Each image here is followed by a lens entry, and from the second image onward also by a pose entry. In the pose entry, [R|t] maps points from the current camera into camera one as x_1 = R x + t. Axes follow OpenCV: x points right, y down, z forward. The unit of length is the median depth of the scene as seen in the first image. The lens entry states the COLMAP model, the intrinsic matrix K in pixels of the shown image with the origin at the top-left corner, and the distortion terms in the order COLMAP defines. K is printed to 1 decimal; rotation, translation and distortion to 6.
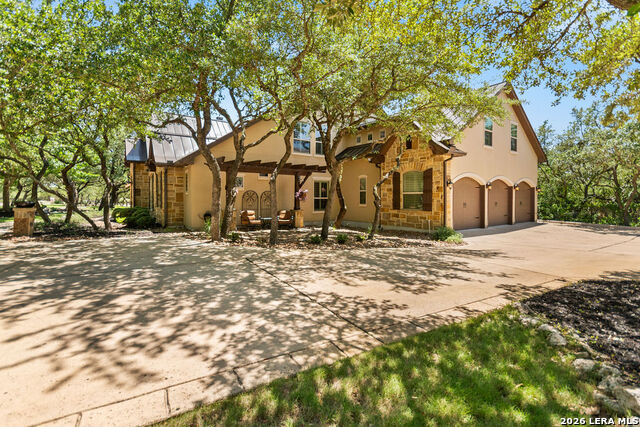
lens RADIAL K [[281.6, 0, 320.0], [0, 281.6, 213.5], [0, 0, 1]] dist [0.001441, 0.000230]
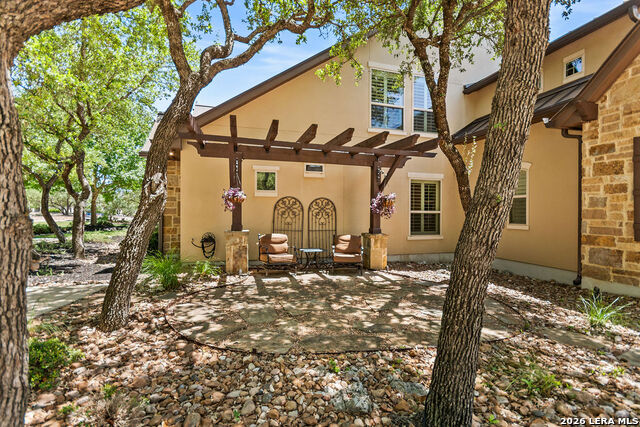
lens RADIAL K [[281.6, 0, 320.0], [0, 281.6, 213.5], [0, 0, 1]] dist [0.001441, 0.000230]
pose [[0.942092, 0.003277, -0.335340, -0.003839], [-0.024337, 0.997984, -0.058619, -0.017444], [0.334471, 0.063386, 0.940272, 0.492507]]
